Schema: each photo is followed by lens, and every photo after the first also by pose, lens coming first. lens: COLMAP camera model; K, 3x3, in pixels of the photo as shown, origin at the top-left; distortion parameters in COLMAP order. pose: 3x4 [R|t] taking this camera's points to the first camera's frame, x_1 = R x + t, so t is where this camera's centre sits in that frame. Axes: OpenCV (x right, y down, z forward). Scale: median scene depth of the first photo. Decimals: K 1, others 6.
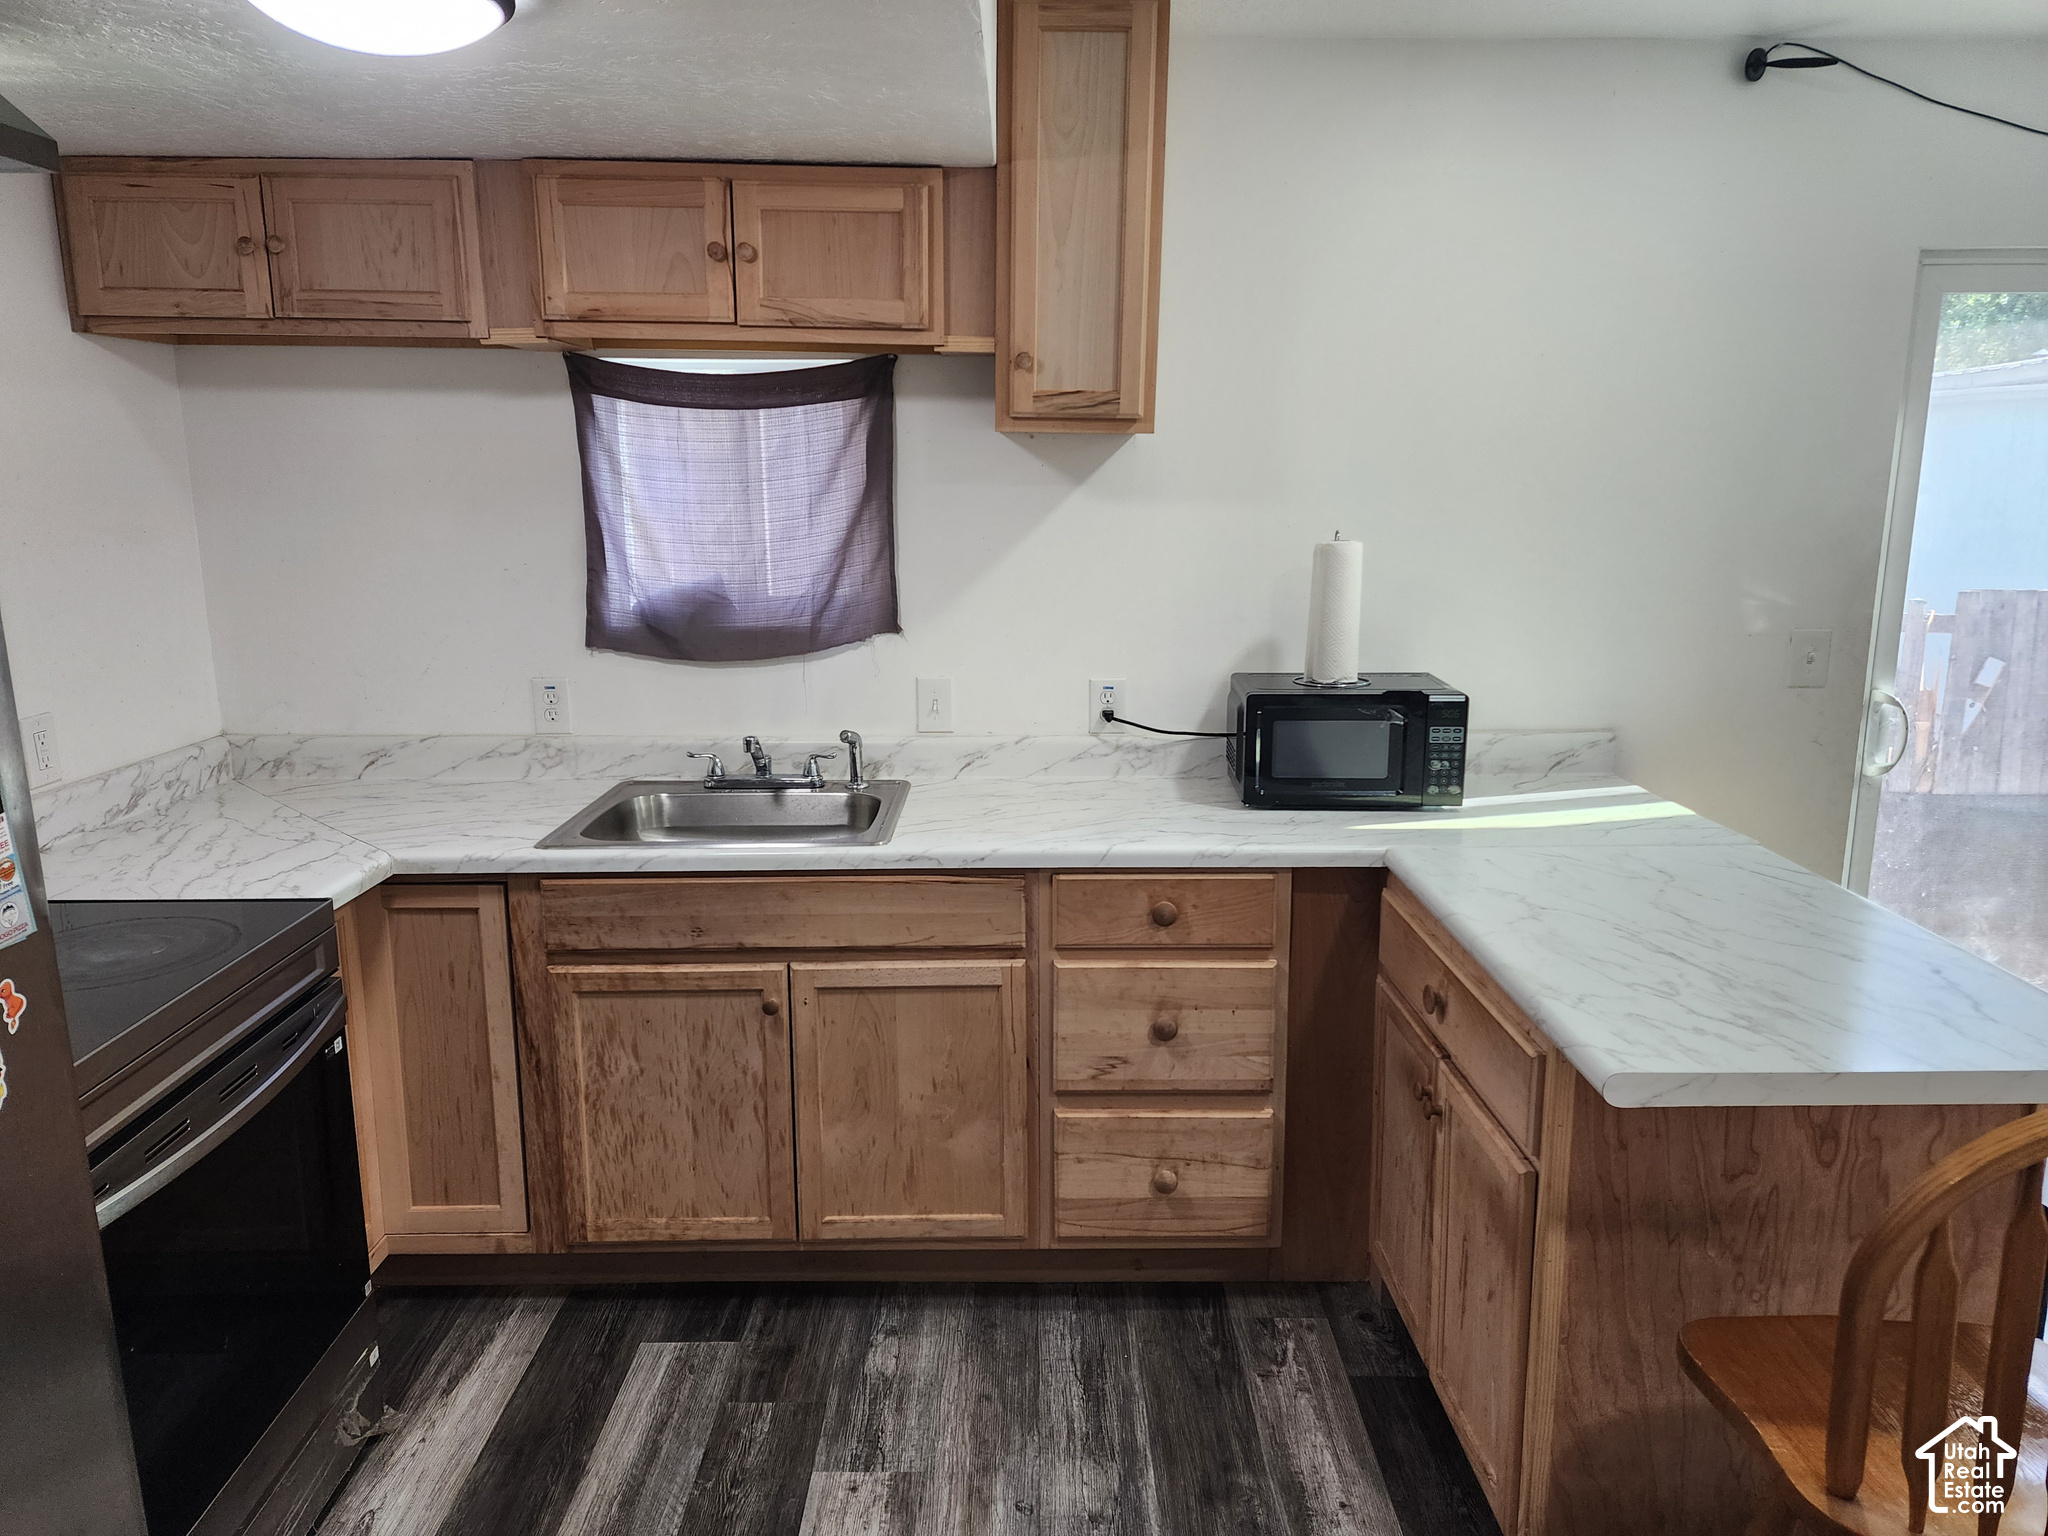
lens RADIAL K [[1353.3, 0, 1014.5], [0, 1353.3, 751.2], [0, 0, 1]] dist [0.089692, -0.091229]
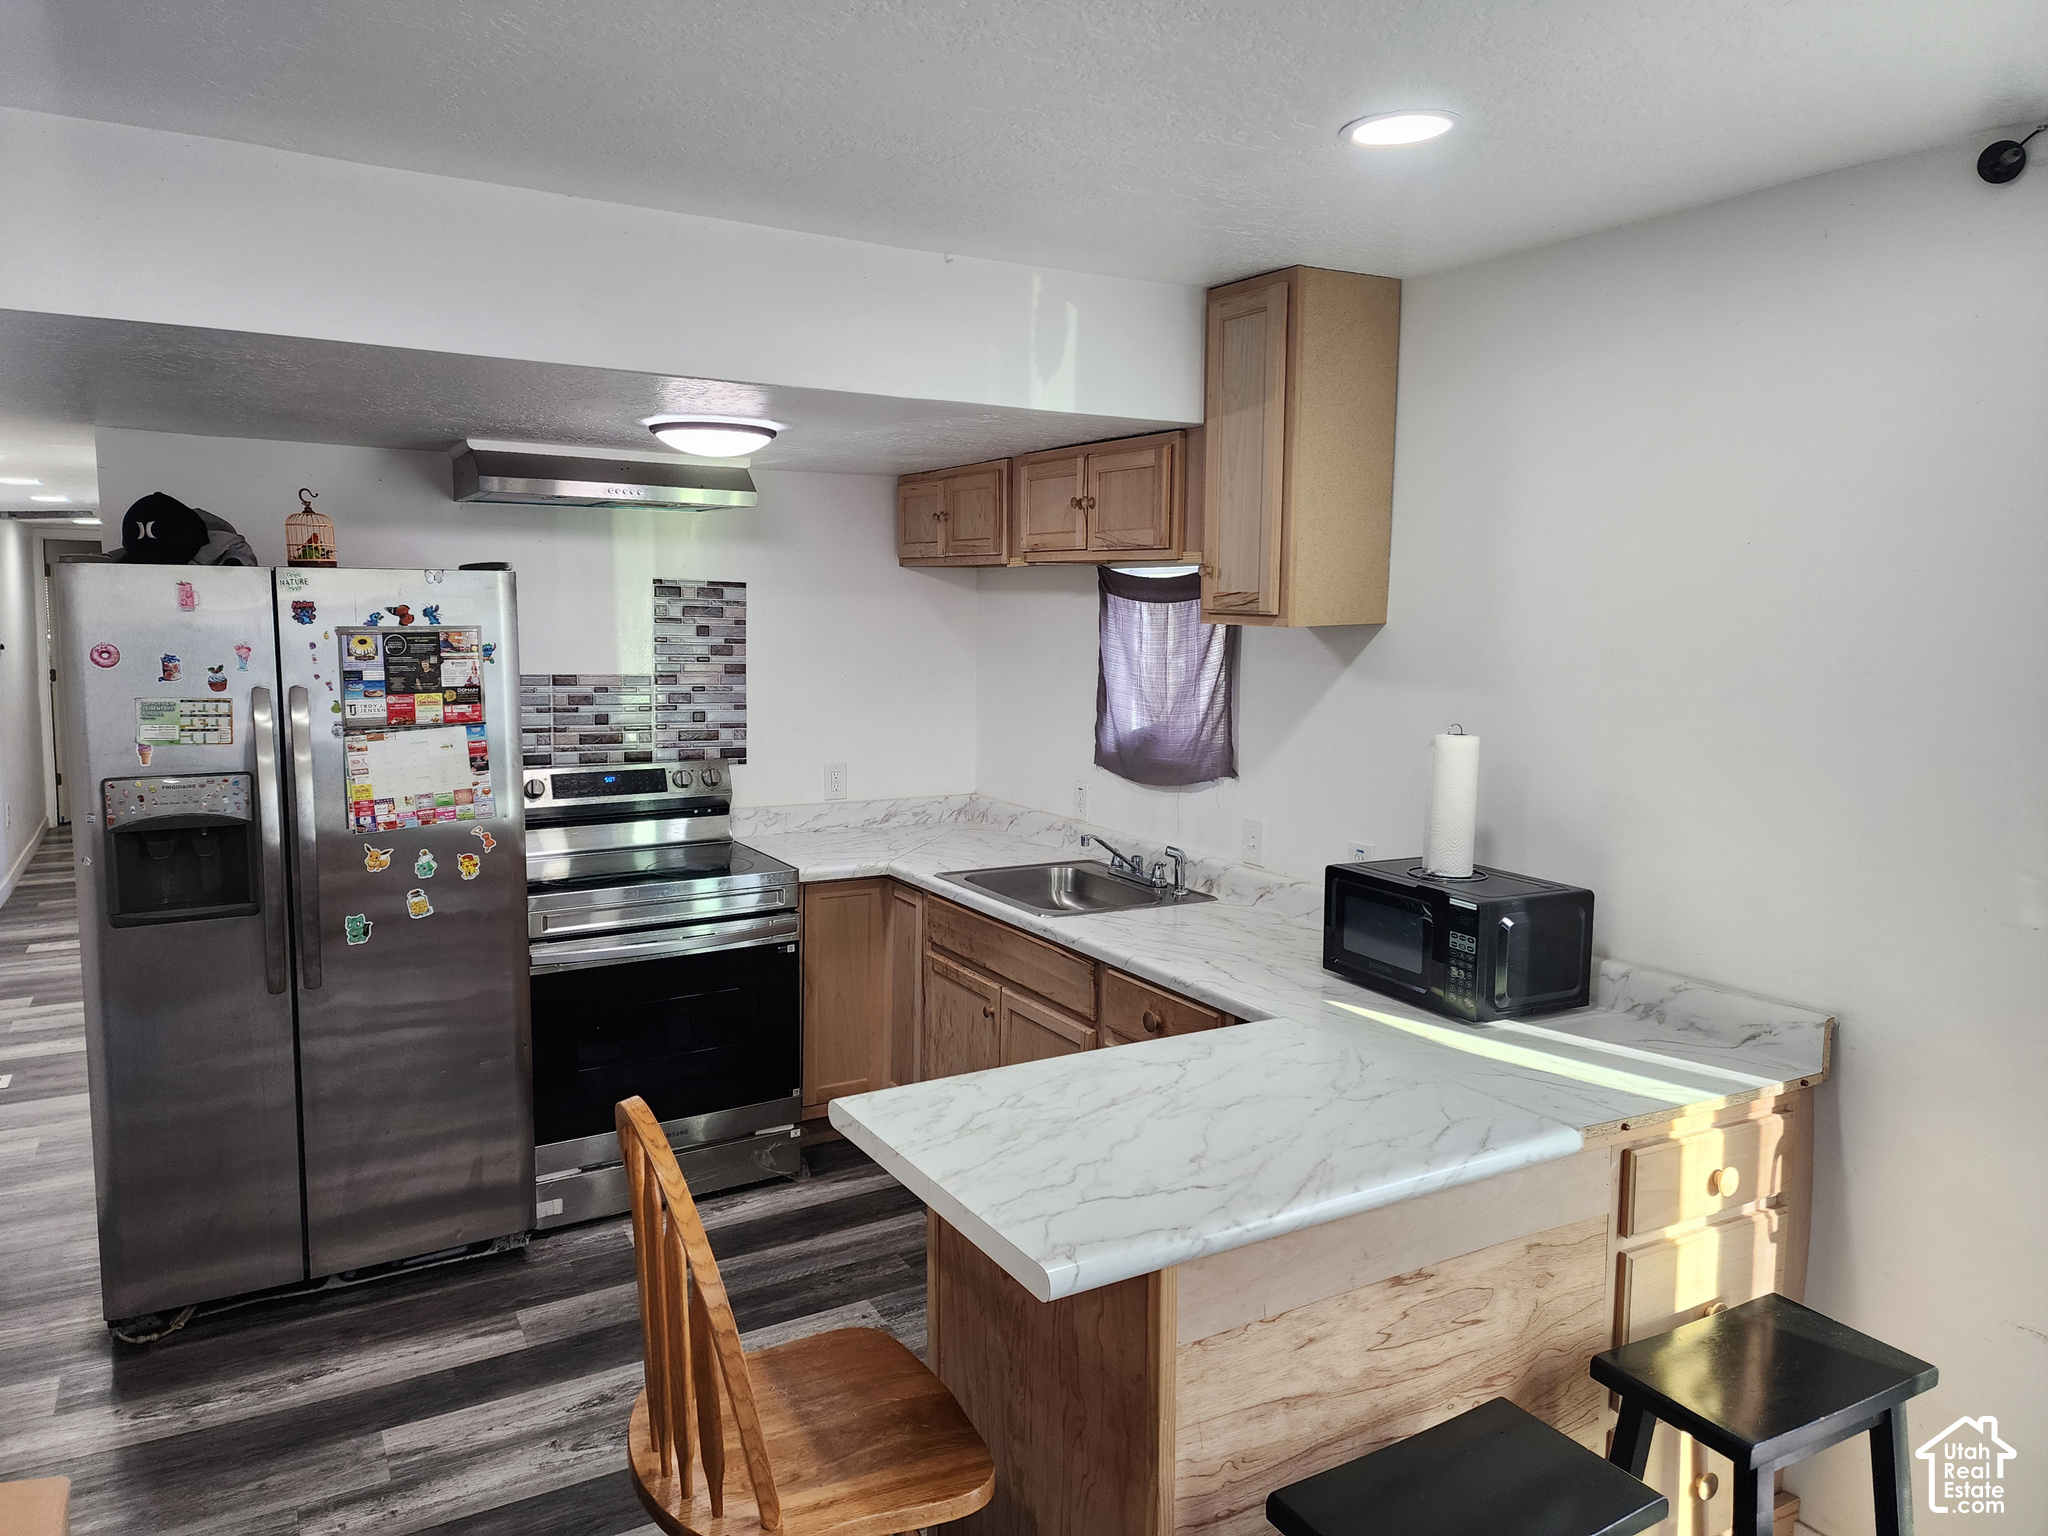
lens RADIAL K [[1353.3, 0, 1014.5], [0, 1353.3, 751.2], [0, 0, 1]] dist [0.089692, -0.091229]
pose [[0.502206, 0.098747, -0.859092, 1.029979], [-0.183544, 0.982995, 0.005693, -0.097366], [0.845045, 0.154822, 0.511790, 0.235839]]
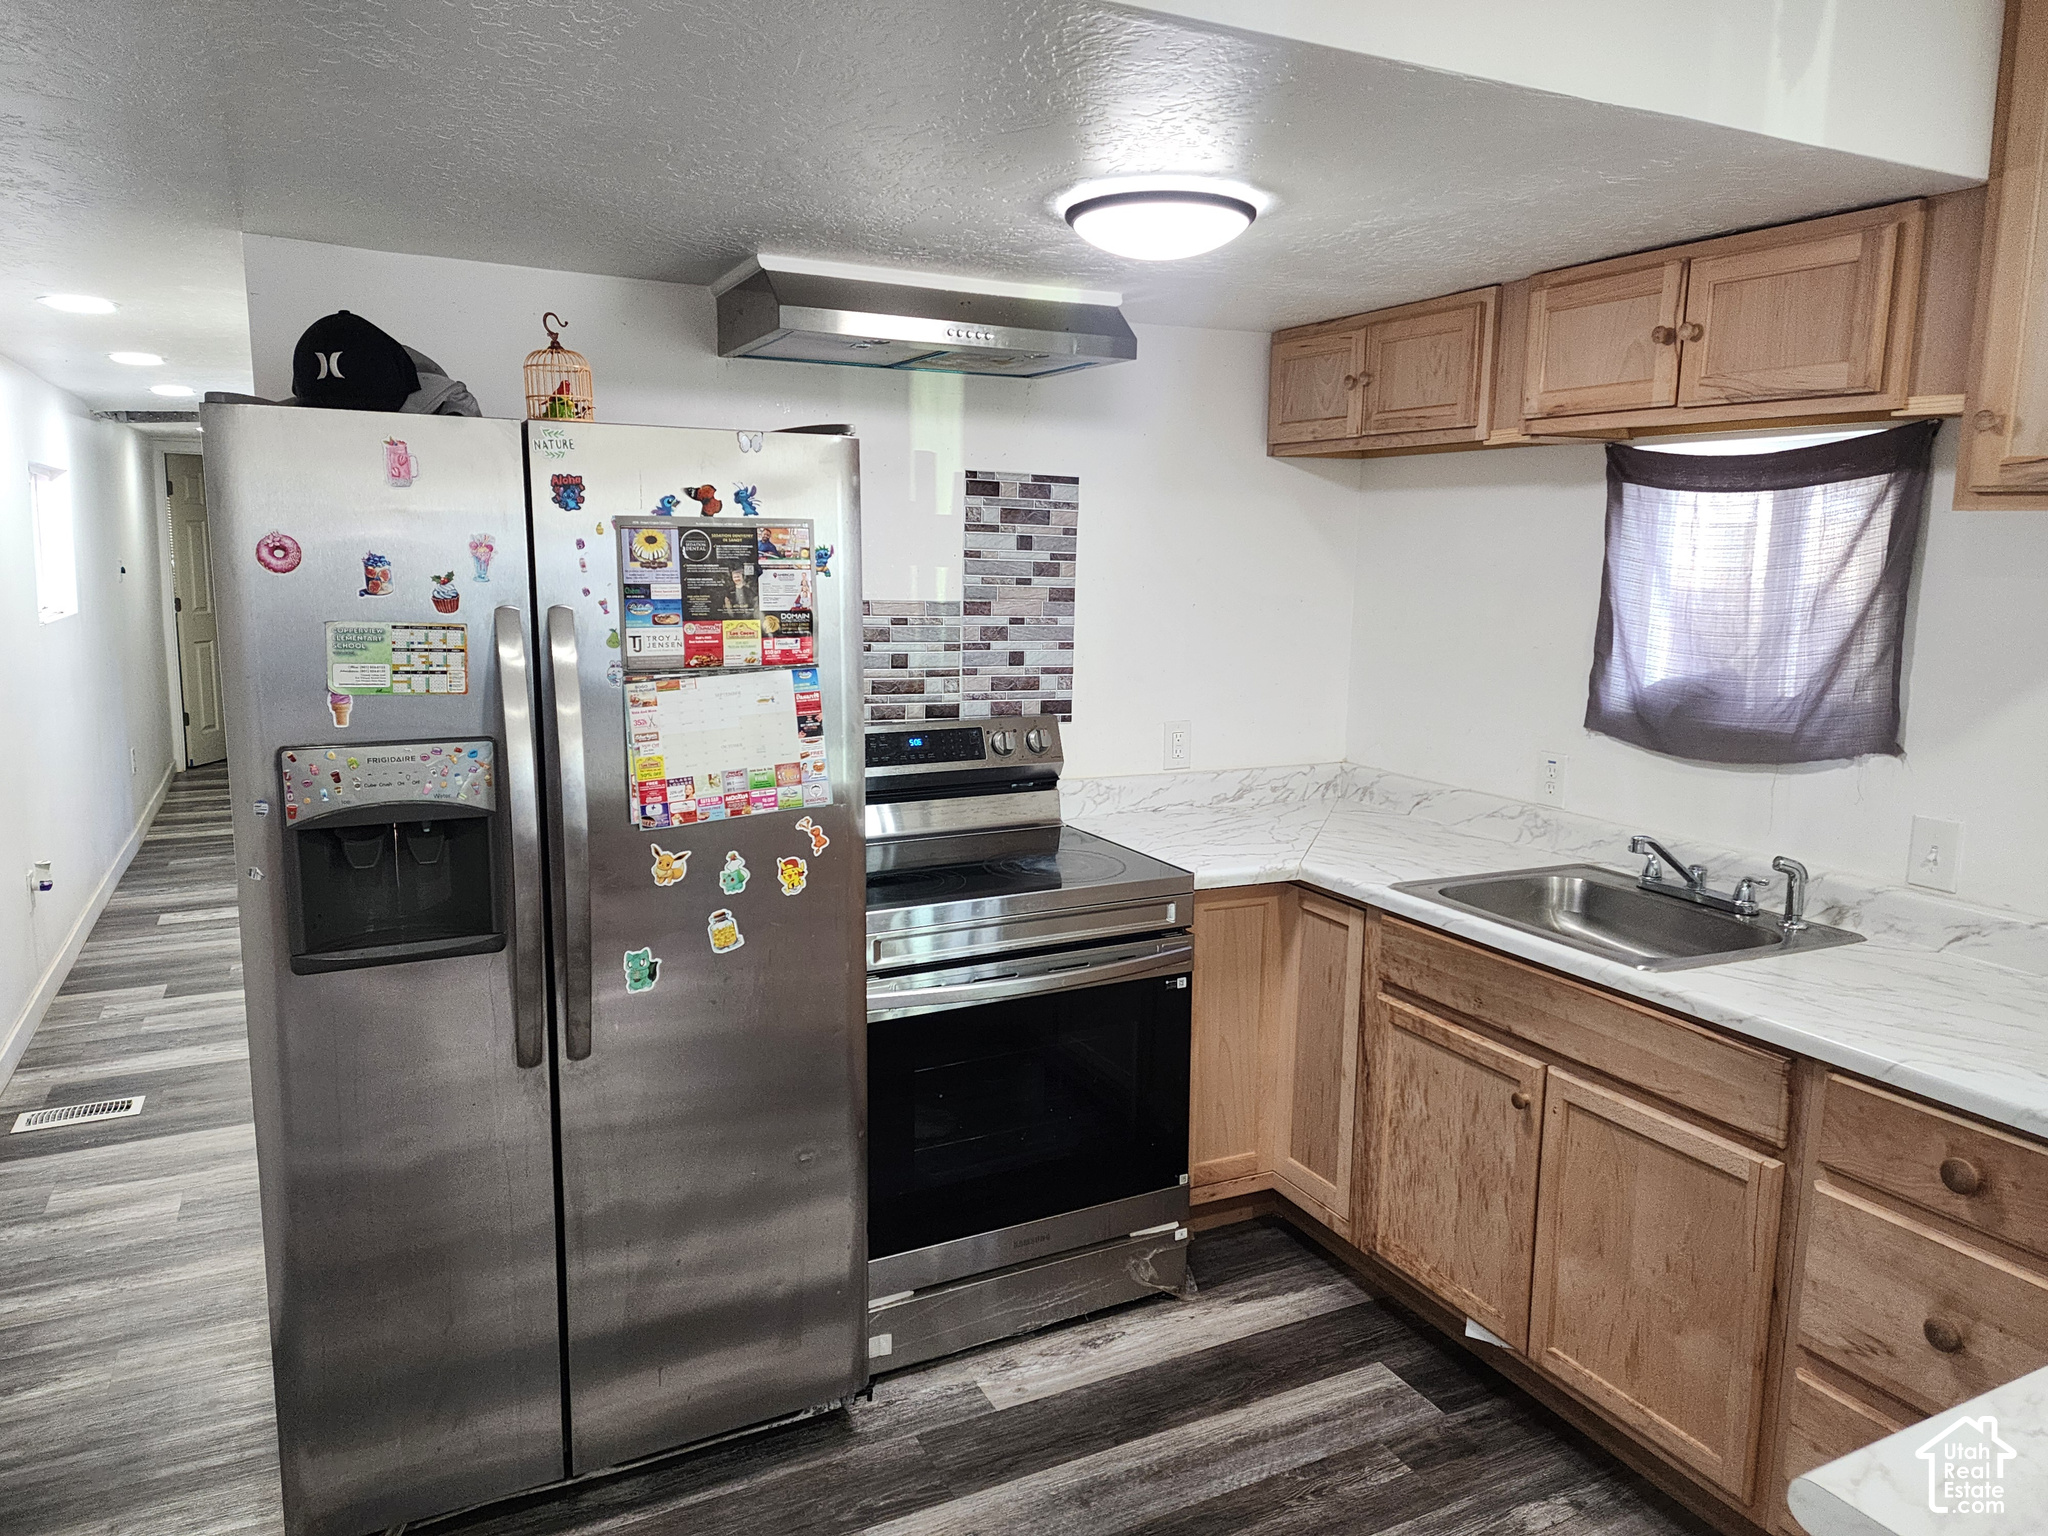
lens RADIAL K [[1366.5, 0, 1031.8], [0, 1366.5, 761.8], [0, 0, 1]] dist [0.099559, -0.101562]
pose [[0.450547, 0.146179, -0.880704, 0.494102], [-0.192332, 0.979232, 0.064141, -0.045690], [0.871789, 0.140489, 0.469305, 0.188830]]
